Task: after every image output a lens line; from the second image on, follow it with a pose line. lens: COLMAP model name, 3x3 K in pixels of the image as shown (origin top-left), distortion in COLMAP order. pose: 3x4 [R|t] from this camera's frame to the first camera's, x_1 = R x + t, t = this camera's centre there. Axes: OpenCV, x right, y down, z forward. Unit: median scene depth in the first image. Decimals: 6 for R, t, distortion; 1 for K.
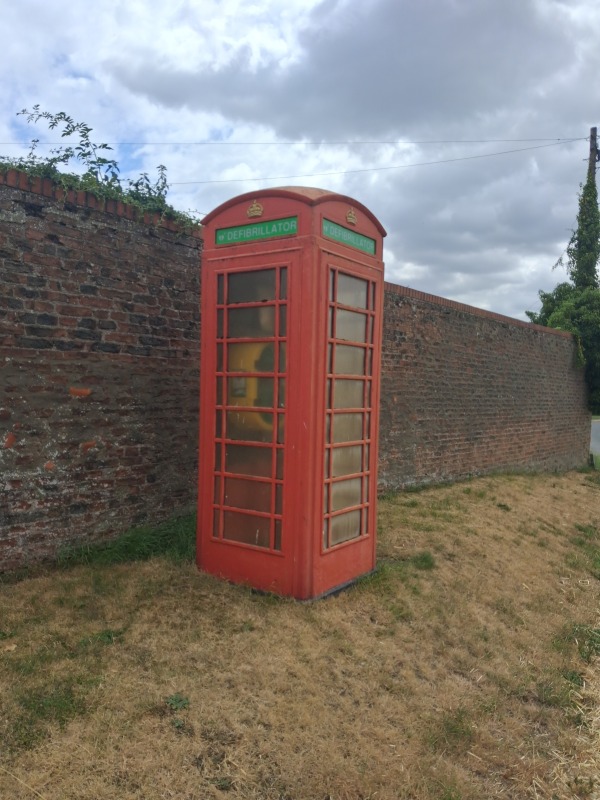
lens RADIAL K [[621.0, 0, 300.0], [0, 621.0, 400.0], [0, 0, 1]] dist [0.002463, 0.005752]
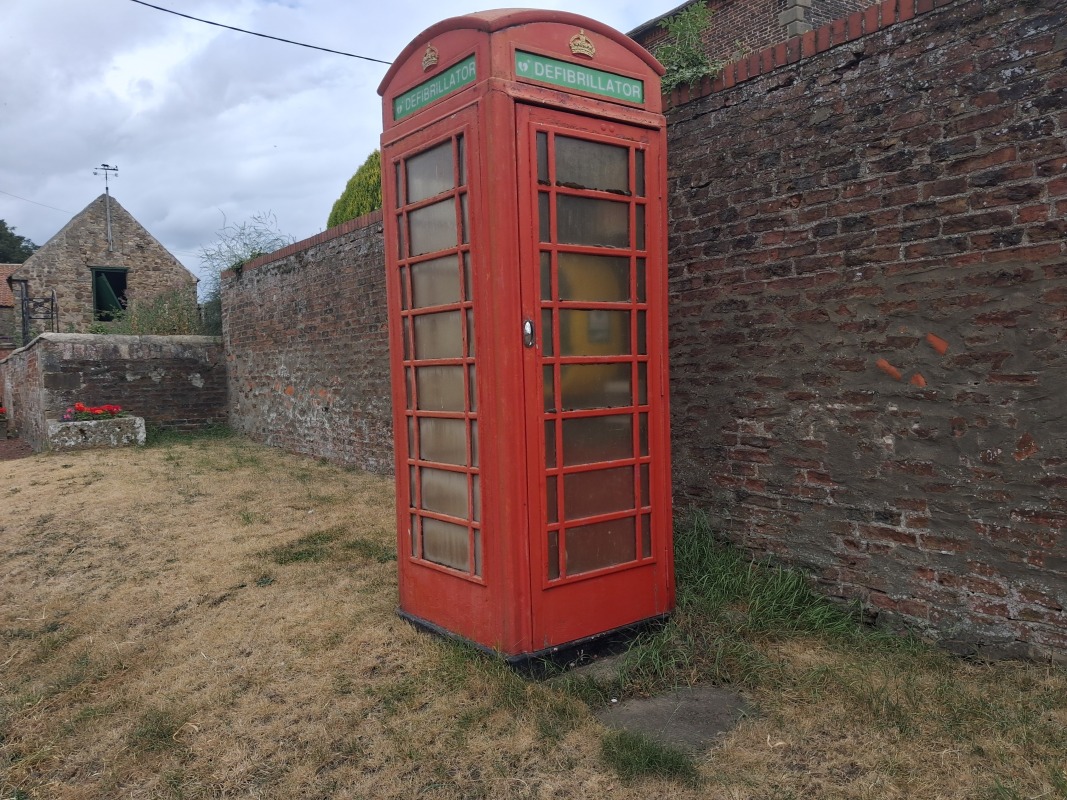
lens RADIAL K [[841.1, 0, 554.8], [0, 841.1, 391.8], [0, 0, 1]] dist [0.006297, -0.008330]
pose [[-0.289353, 0.009863, -0.957172, 0.800753], [0.005447, 0.999948, 0.008657, 0.038106], [0.957207, -0.002709, -0.289391, 1.255200]]
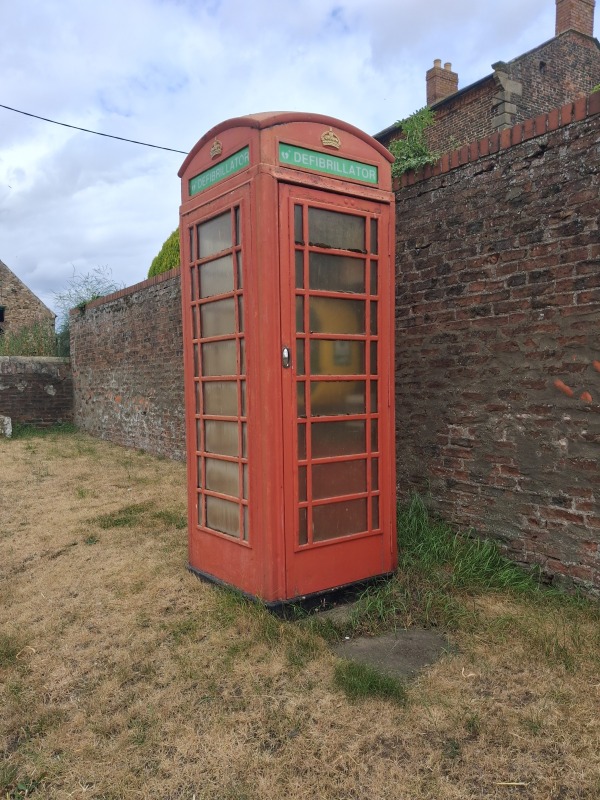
lens RADIAL K [[630.6, 0, 300.0], [0, 630.6, 400.0], [0, 0, 1]] dist [0.006297, -0.008330]
pose [[-0.320850, 0.002192, -0.947127, 0.786757], [-0.007768, 0.999958, 0.004945, 0.038710], [0.947098, 0.008944, -0.320820, 1.269043]]
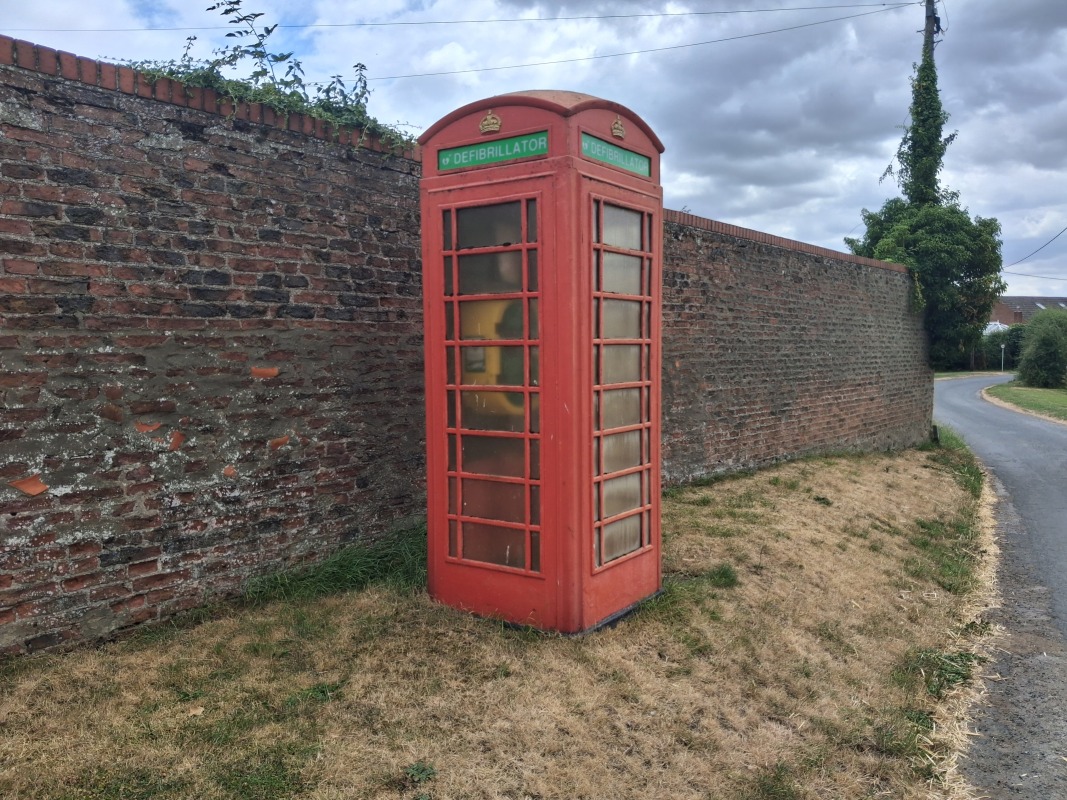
lens RADIAL K [[841.1, 0, 554.8], [0, 841.1, 391.8], [0, 0, 1]] dist [0.006297, -0.008330]
pose [[0.999243, -0.033744, 0.019367, -0.023464], [0.032978, 0.998710, 0.038600, -0.017526], [-0.020644, -0.037932, 0.999067, -0.026842]]
